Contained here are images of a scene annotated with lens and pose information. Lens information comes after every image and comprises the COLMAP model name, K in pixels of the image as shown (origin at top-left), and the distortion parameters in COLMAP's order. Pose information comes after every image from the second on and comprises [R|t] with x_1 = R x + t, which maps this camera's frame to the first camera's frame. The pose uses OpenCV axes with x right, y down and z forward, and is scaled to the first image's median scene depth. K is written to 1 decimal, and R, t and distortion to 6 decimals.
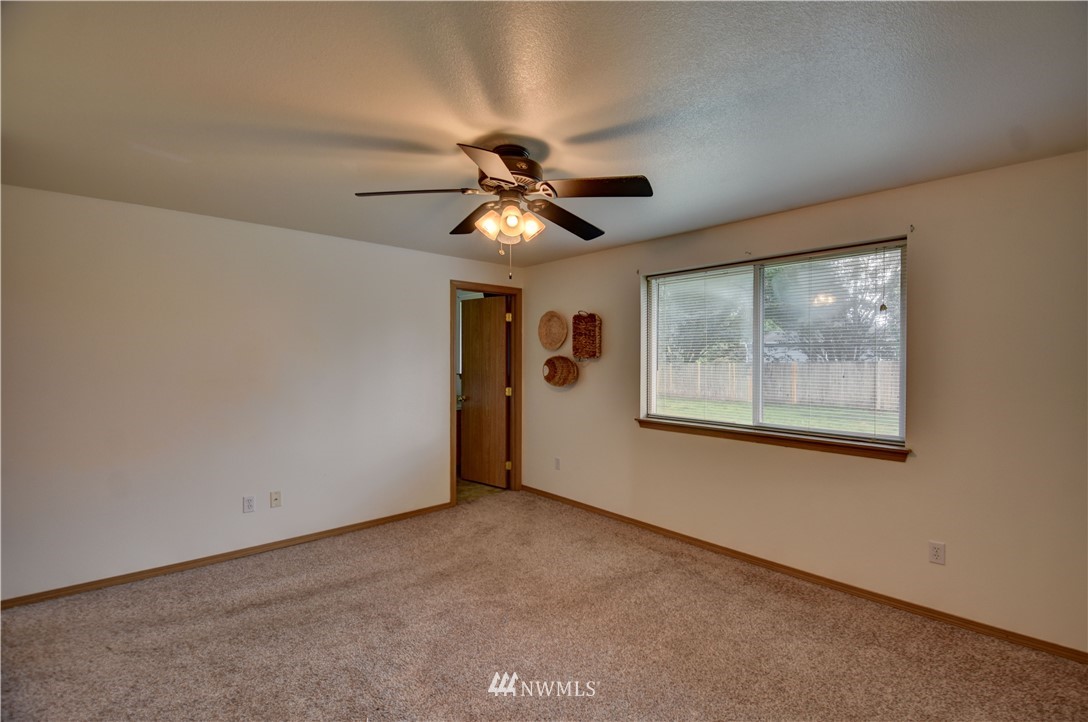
lens RADIAL K [[480.1, 0, 557.2], [0, 480.1, 361.8], [0, 0, 1]] dist [0.001784, -0.017799]
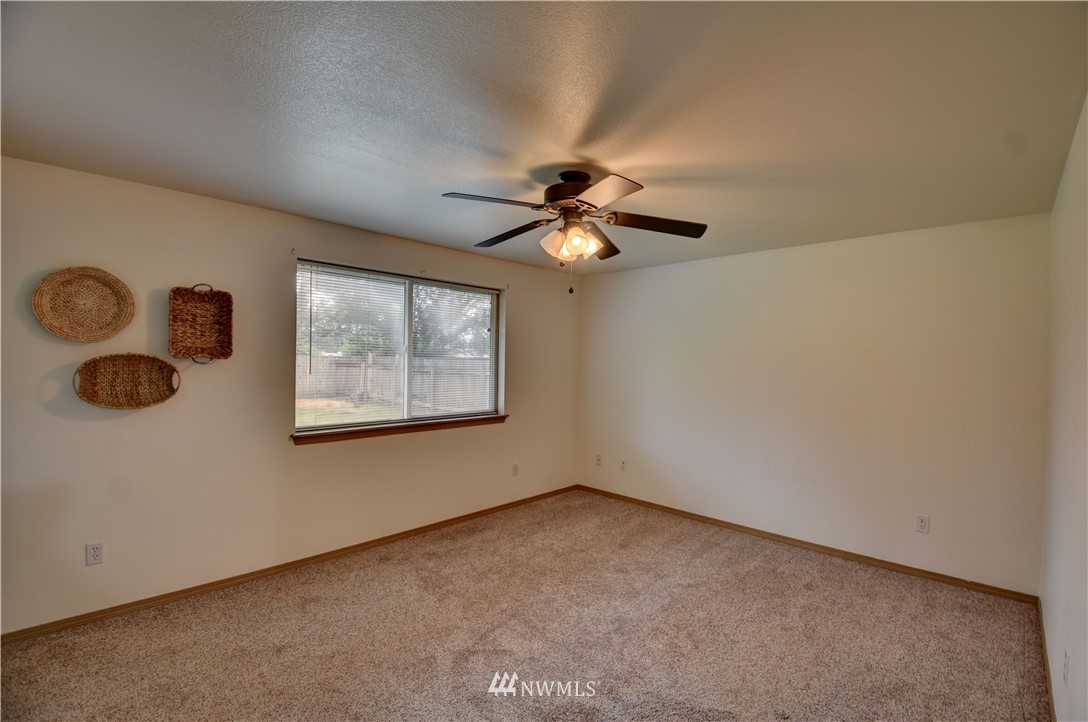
lens RADIAL K [[480.1, 0, 557.2], [0, 480.1, 361.8], [0, 0, 1]] dist [0.001784, -0.017799]
pose [[-0.068690, -0.002564, 0.997635, -0.767307], [-0.005575, 0.999982, 0.002186, -0.009083], [-0.997622, -0.005411, -0.068704, 0.717936]]
